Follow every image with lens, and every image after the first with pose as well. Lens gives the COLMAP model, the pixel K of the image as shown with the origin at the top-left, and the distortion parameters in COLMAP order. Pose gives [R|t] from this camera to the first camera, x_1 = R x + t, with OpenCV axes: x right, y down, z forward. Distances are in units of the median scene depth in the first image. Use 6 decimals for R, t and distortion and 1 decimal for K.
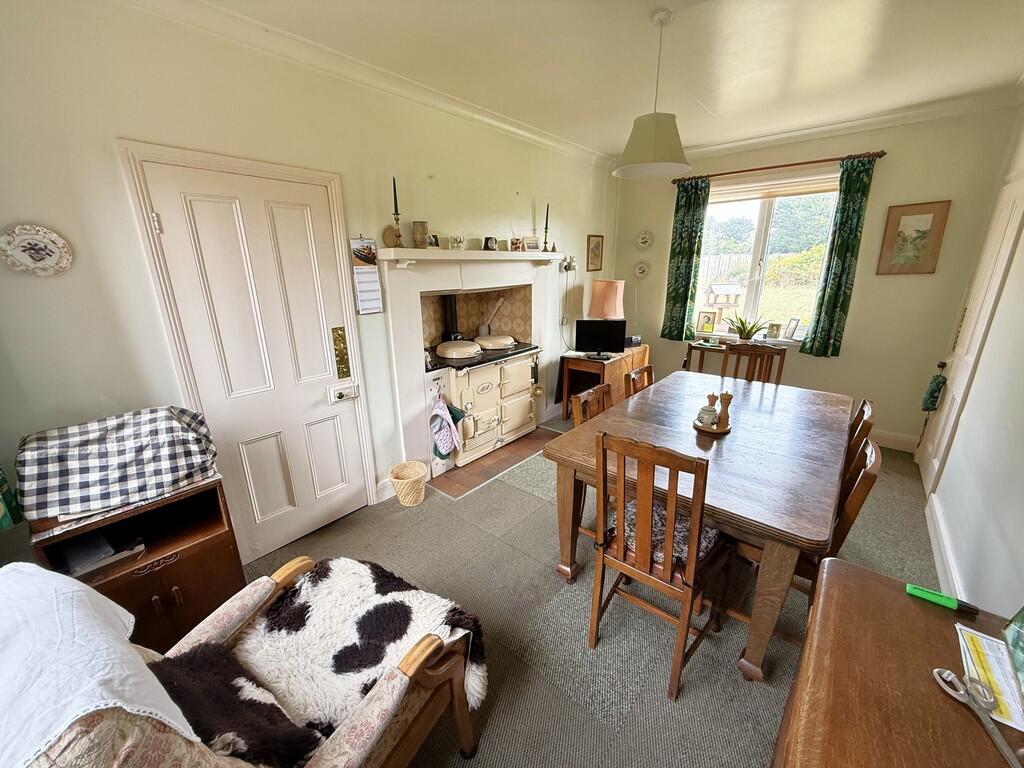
lens RADIAL K [[413.3, 0, 512.7], [0, 413.3, 386.2], [0, 0, 1]] dist [0.002164, 0.000236]
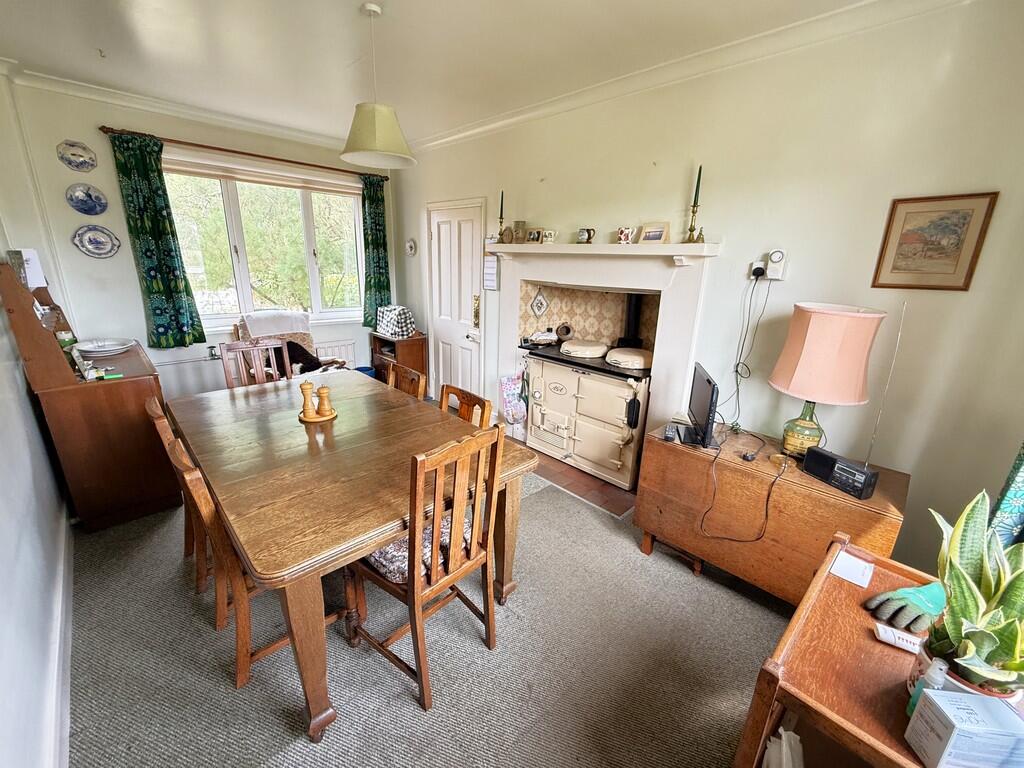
lens RADIAL K [[413.3, 0, 512.6], [0, 413.3, 382.6], [0, 0, 1]] dist [0.002164, 0.000236]
pose [[-0.095577, 0.290351, -0.952135, 0.900363], [-0.314121, 0.898842, 0.305632, -0.283558], [0.944560, 0.328297, 0.005297, 0.949666]]
